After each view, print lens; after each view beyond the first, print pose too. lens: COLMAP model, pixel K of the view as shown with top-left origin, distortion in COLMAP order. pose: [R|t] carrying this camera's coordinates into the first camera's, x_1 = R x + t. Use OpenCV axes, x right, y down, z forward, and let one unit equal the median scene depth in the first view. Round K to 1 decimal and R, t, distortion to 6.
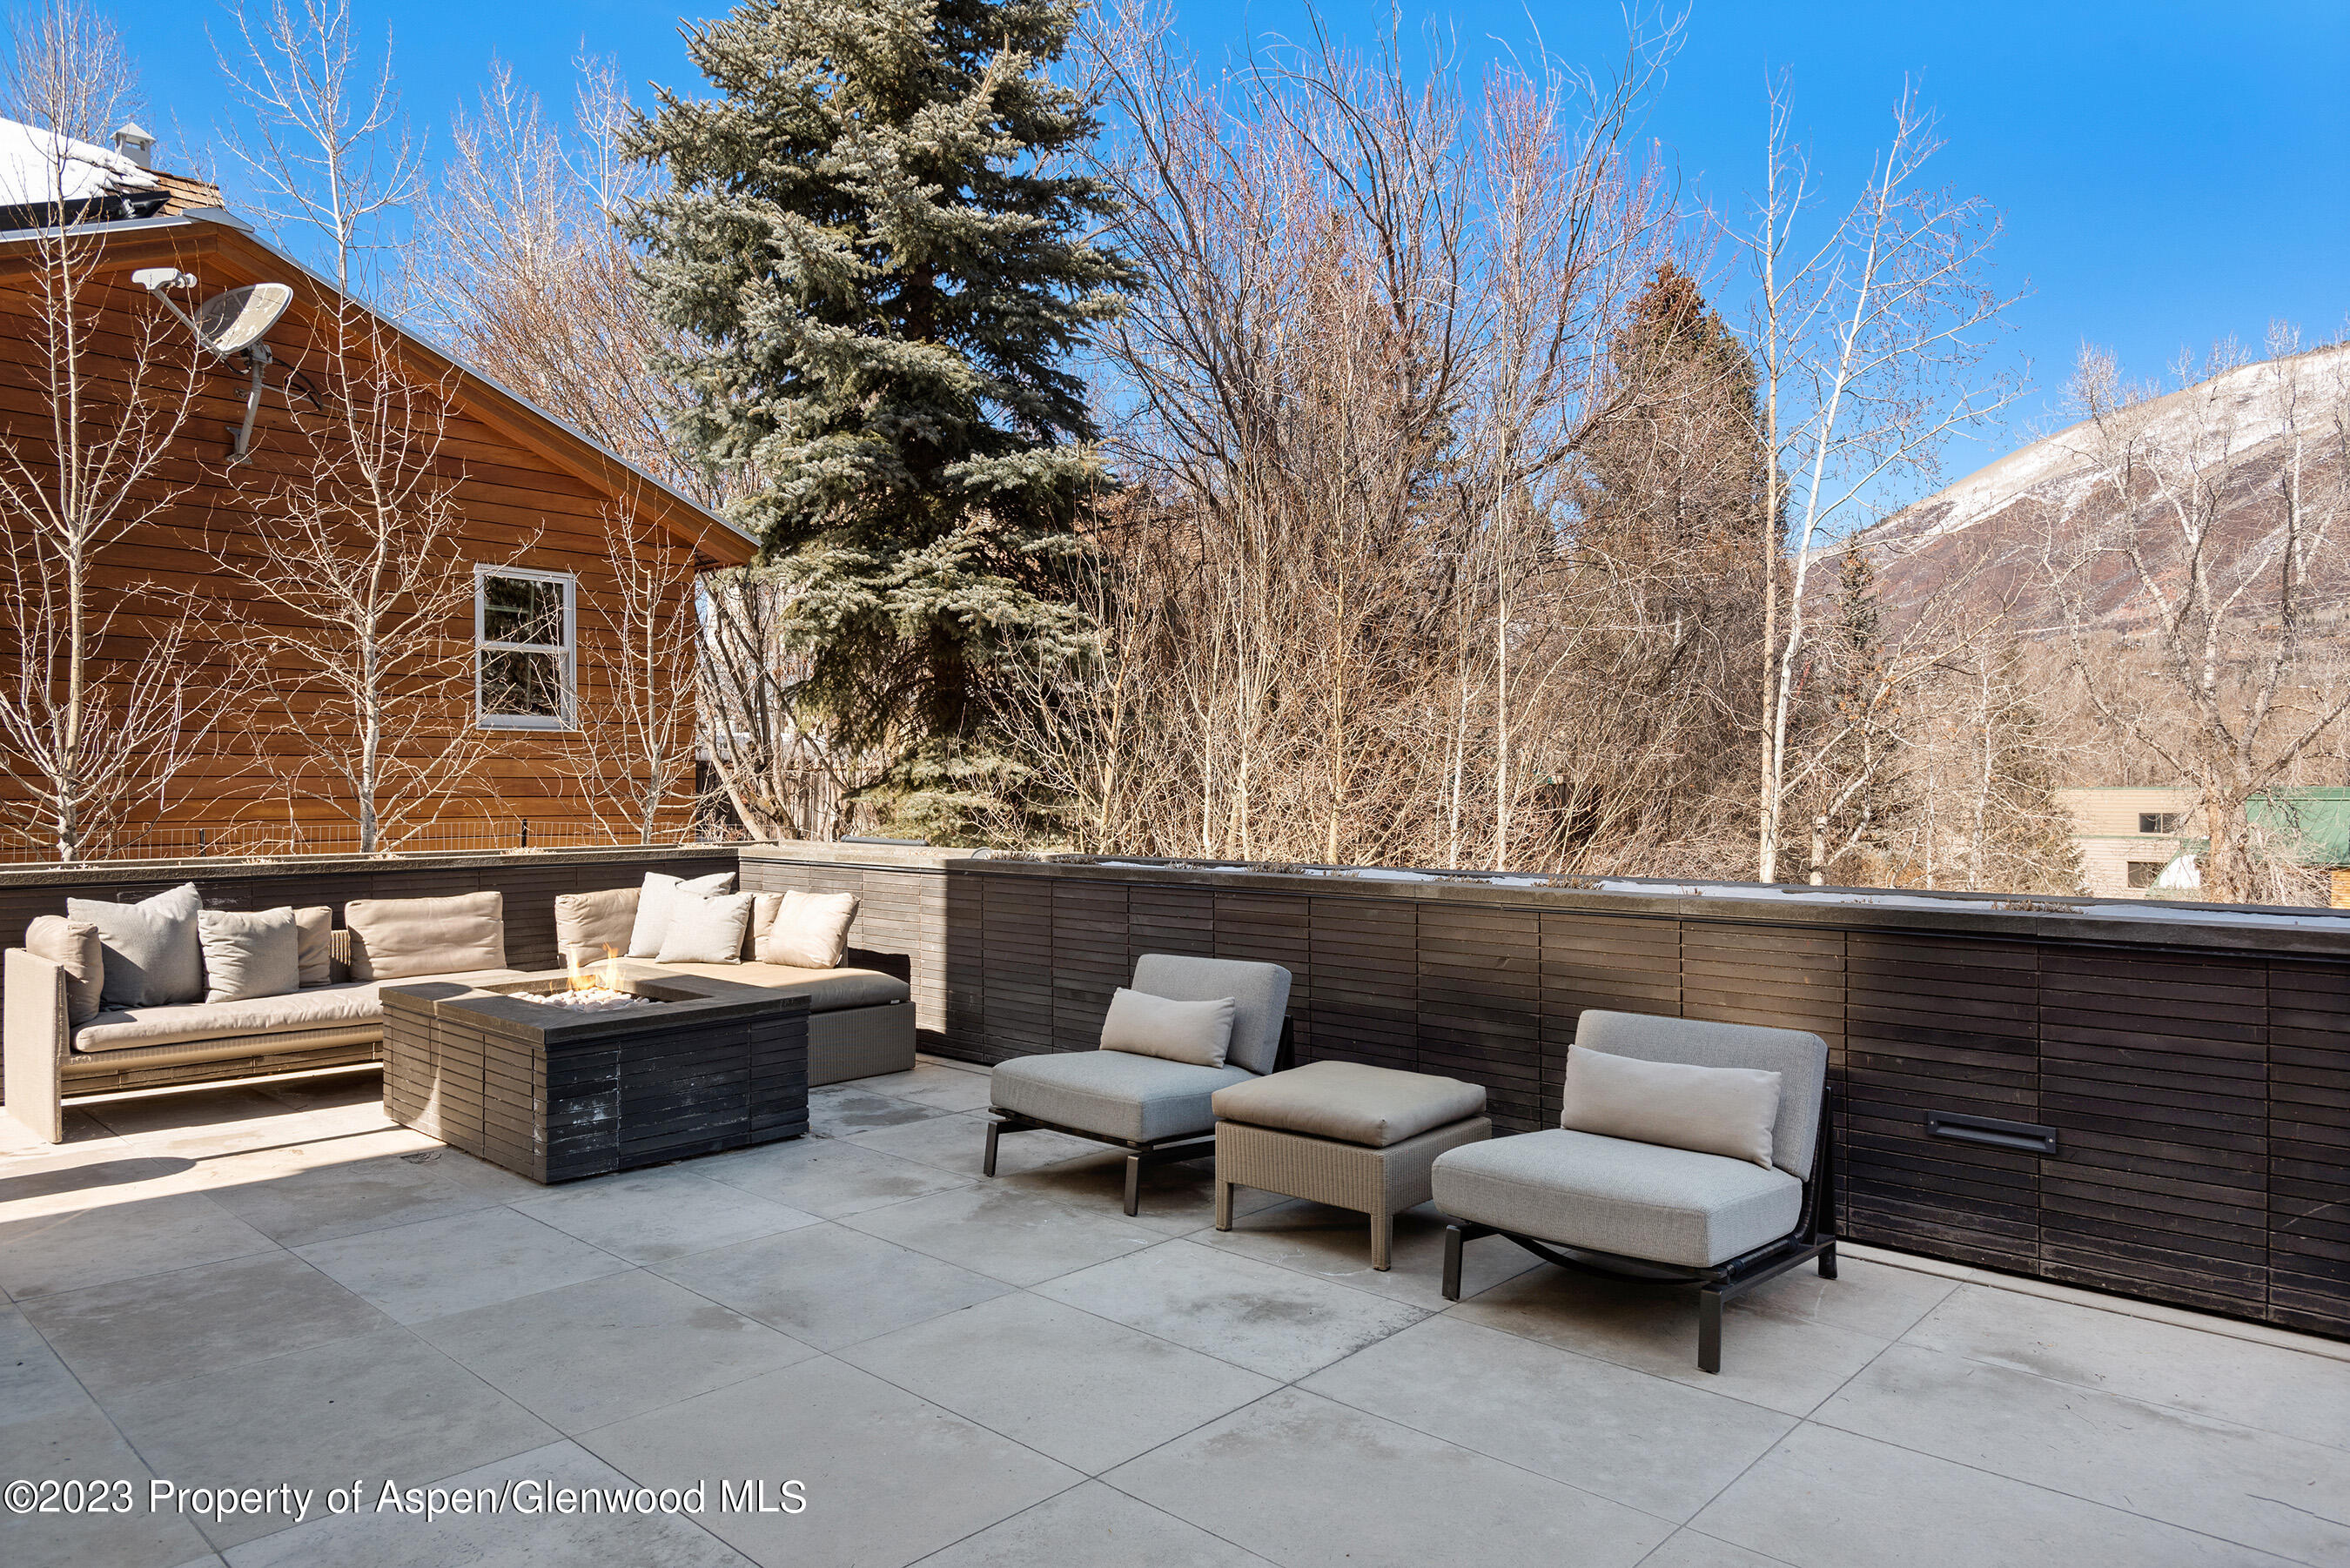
lens RADIAL K [[1465.1, 0, 1178.5], [0, 1465.1, 787.9], [0, 0, 1]] dist [0.022073, -0.001397]
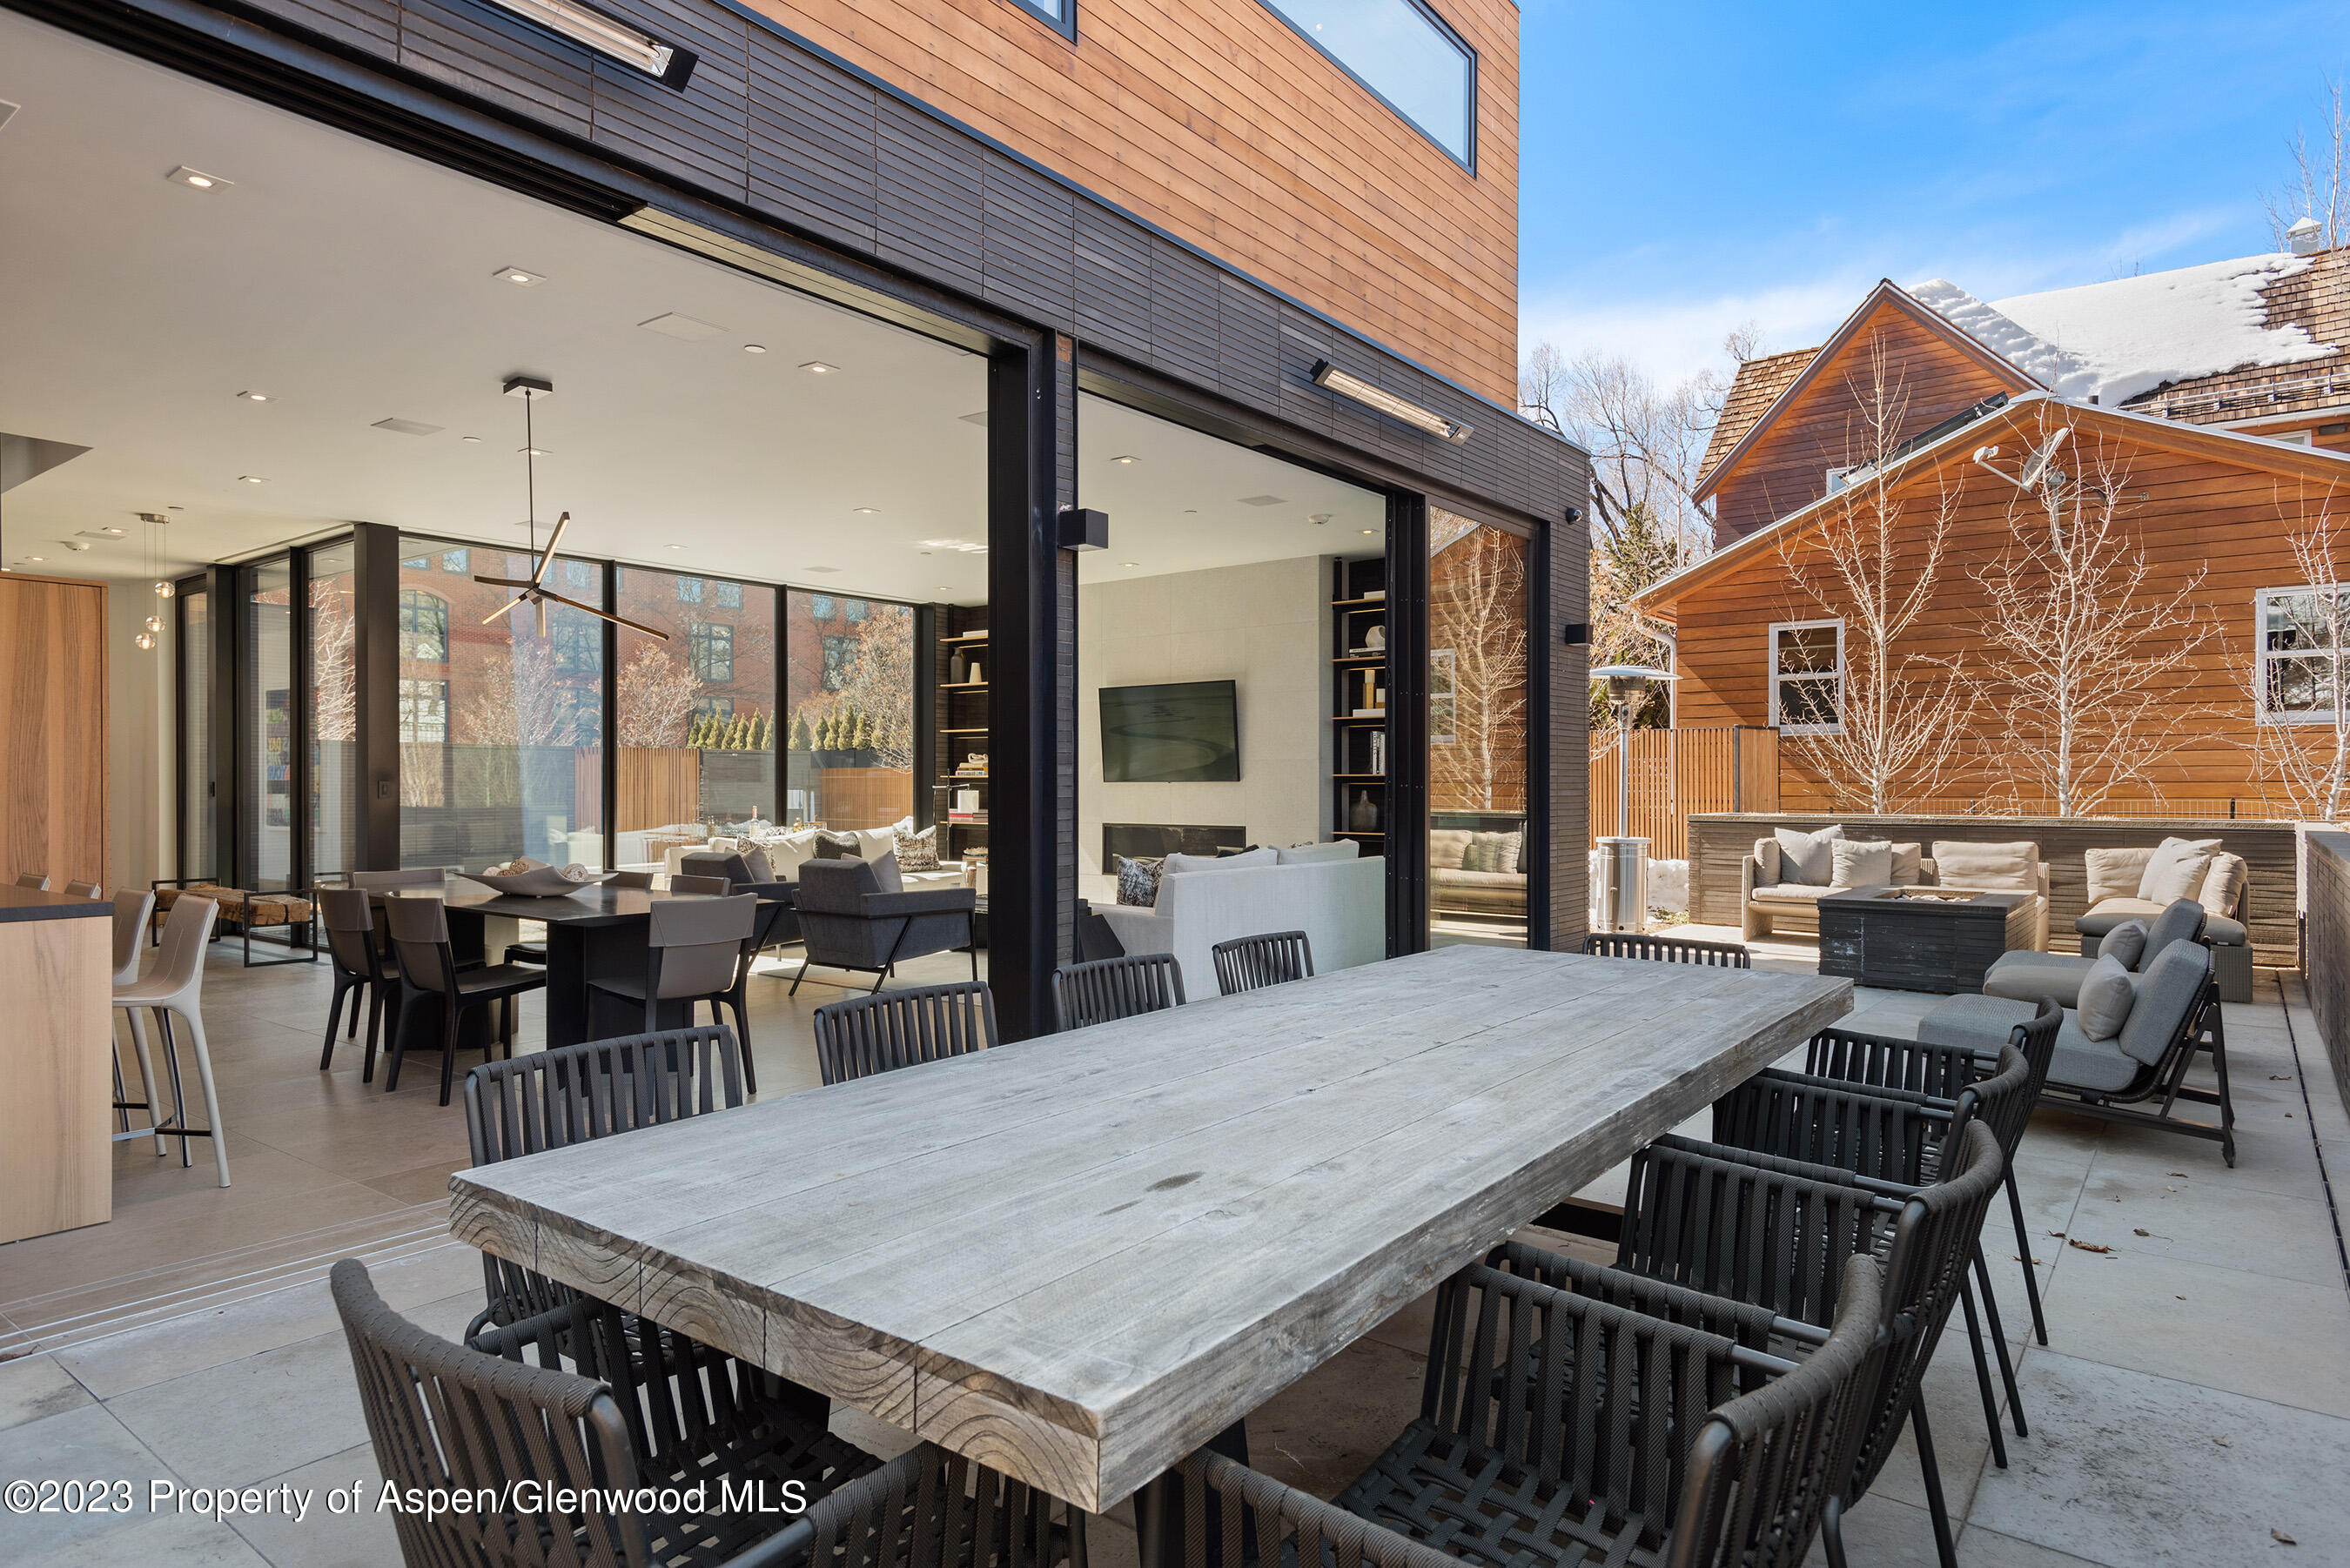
lens RADIAL K [[1330.0, 0, 1181.6], [0, 1330.0, 786.9], [0, 0, 1]] dist [-0.000860, -0.000153]
pose [[0.097112, 0.002360, -0.995271, 0.843381], [0.002404, 0.999994, 0.002605, 0.008861], [0.995271, -0.002646, 0.097106, 0.011059]]
